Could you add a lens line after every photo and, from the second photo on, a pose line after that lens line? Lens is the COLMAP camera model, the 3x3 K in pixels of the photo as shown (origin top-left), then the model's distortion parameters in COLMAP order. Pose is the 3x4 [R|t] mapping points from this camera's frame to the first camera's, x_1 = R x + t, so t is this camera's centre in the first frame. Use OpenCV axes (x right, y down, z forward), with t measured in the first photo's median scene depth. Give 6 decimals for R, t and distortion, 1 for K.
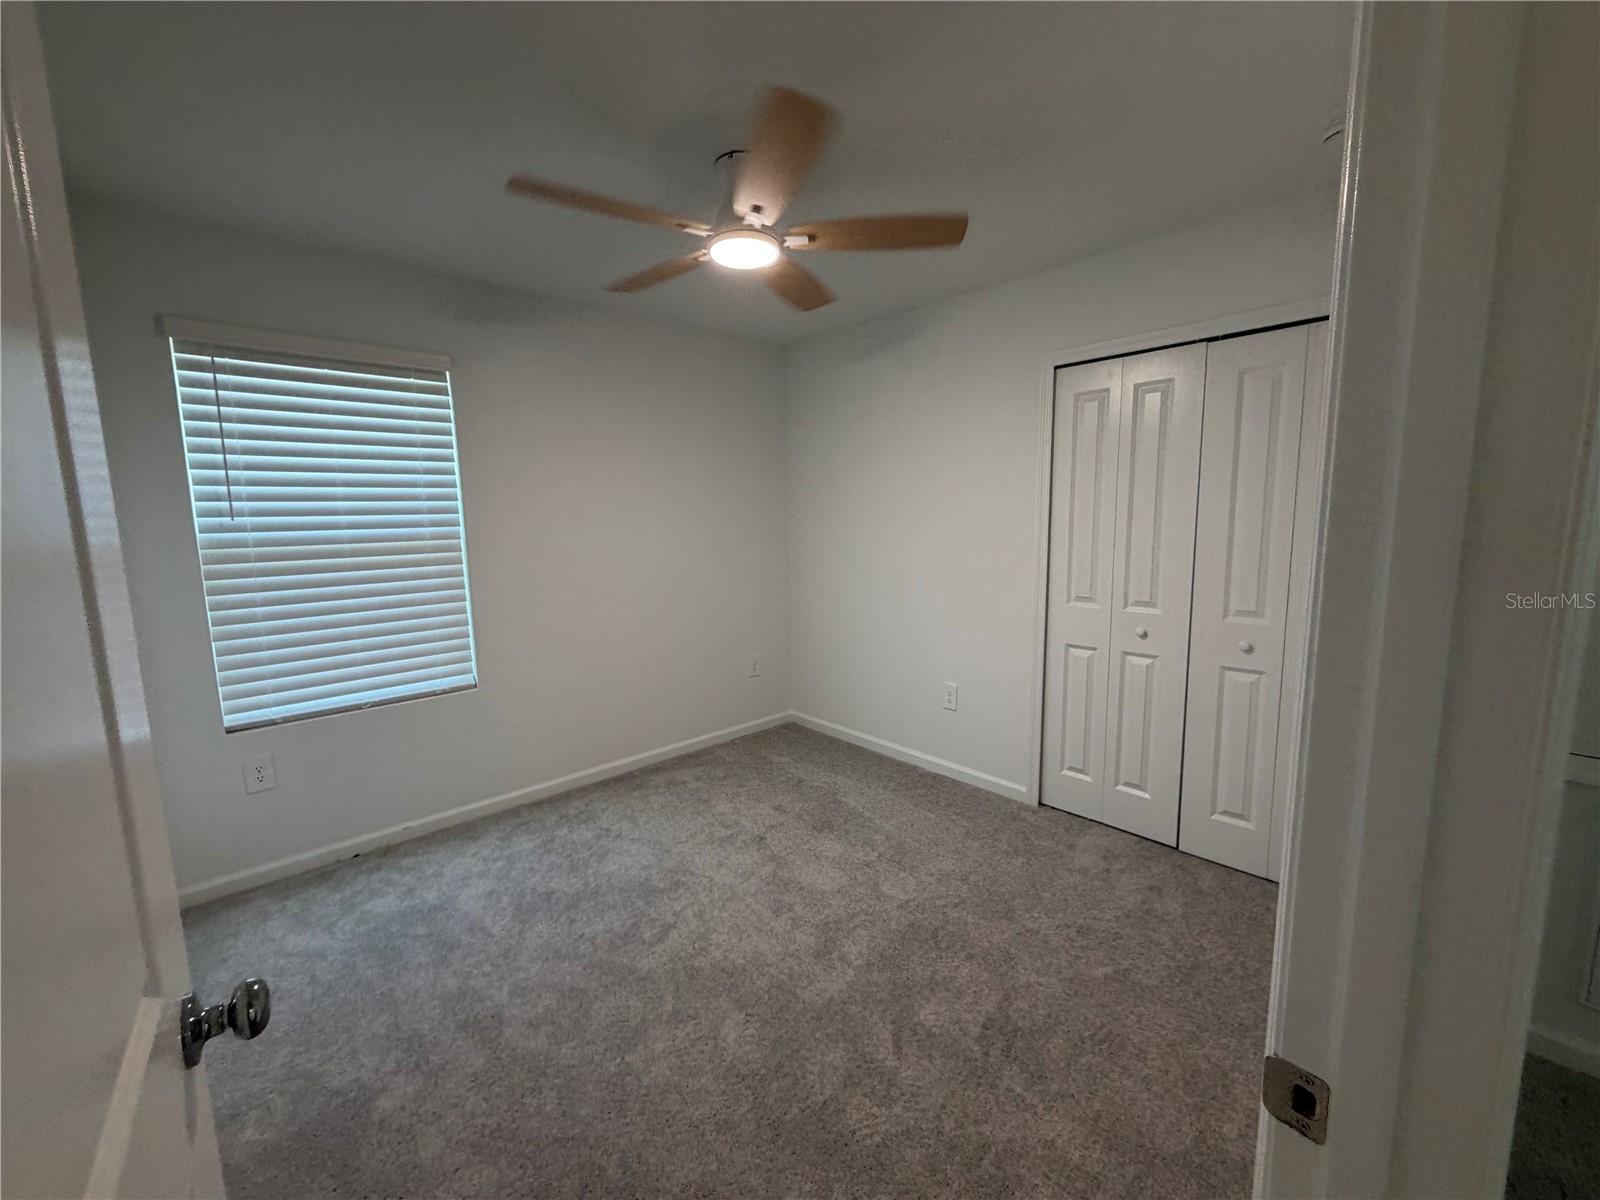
lens RADIAL K [[637.3, 0, 796.4], [0, 637.3, 593.2], [0, 0, 1]] dist [-0.001456, -0.000111]
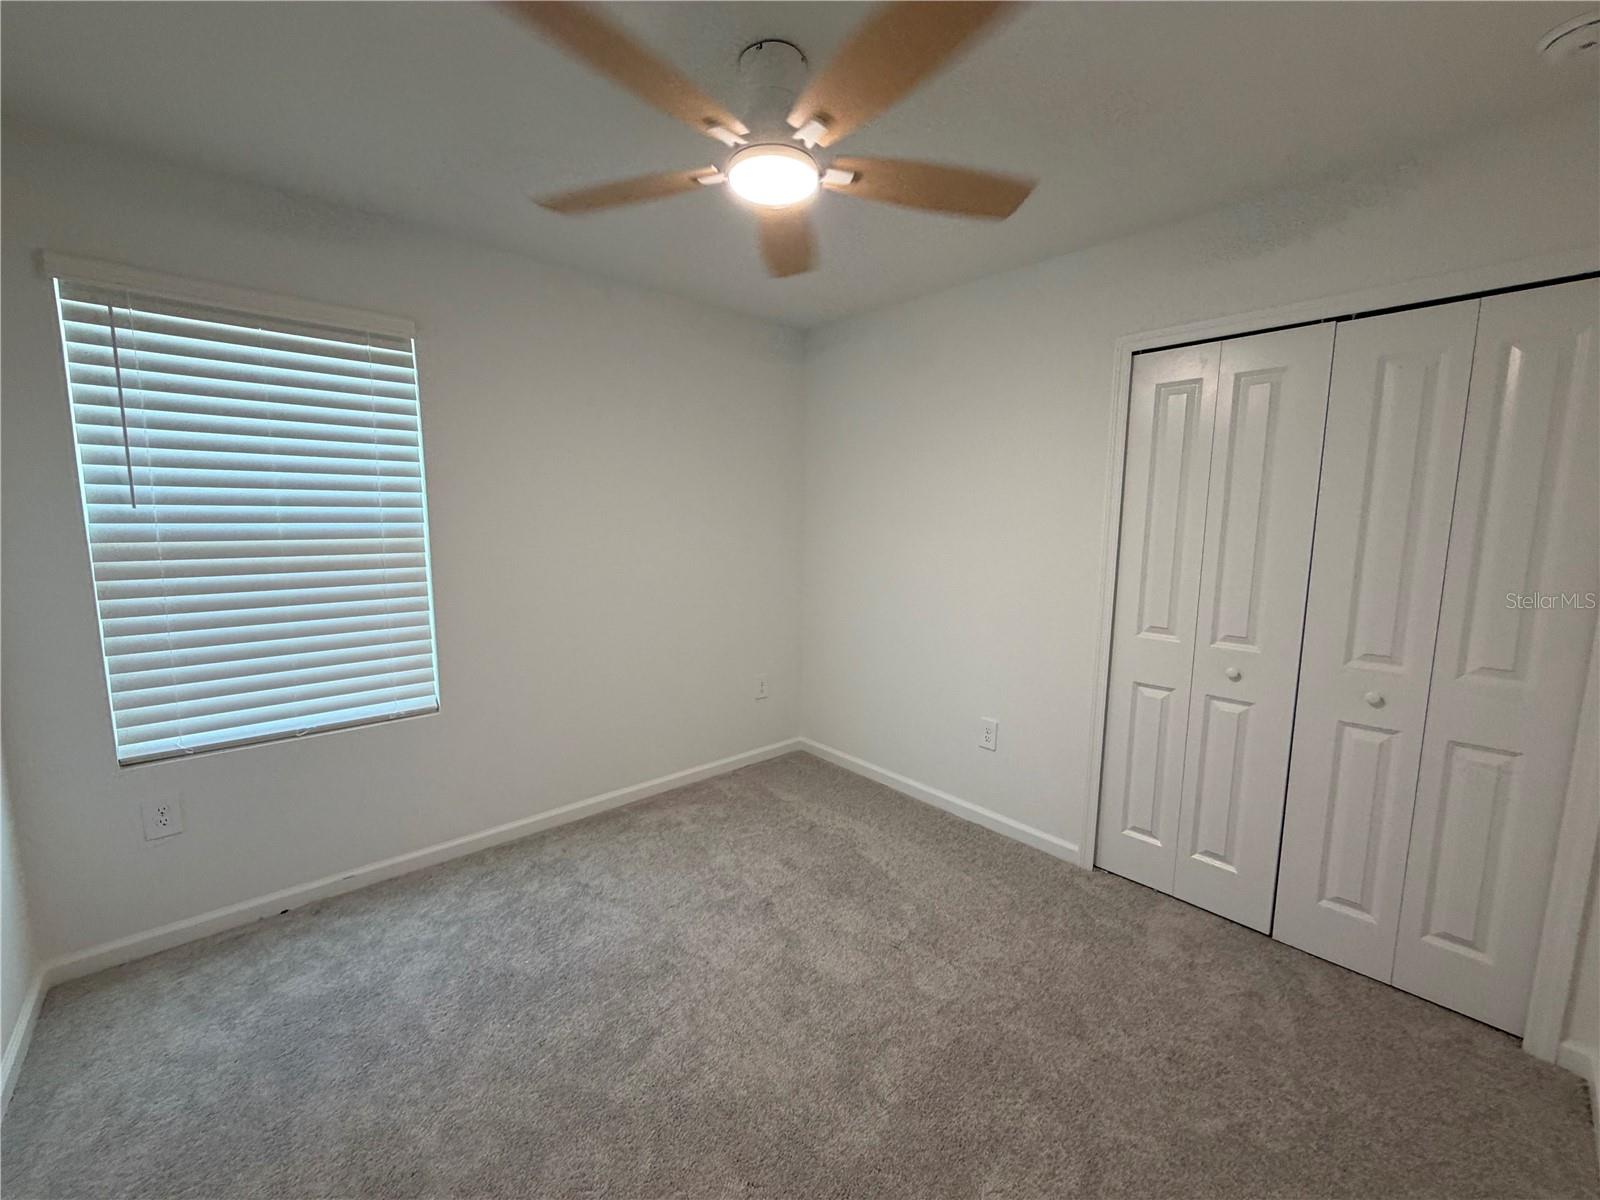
lens RADIAL K [[637.3, 0, 798.6], [0, 637.3, 592.6], [0, 0, 1]] dist [-0.001456, -0.000111]
pose [[0.999604, 0.028097, -0.001572, -0.027838], [-0.028102, 0.999598, -0.003809, -0.026423], [0.001465, 0.003851, 0.999992, 0.181658]]
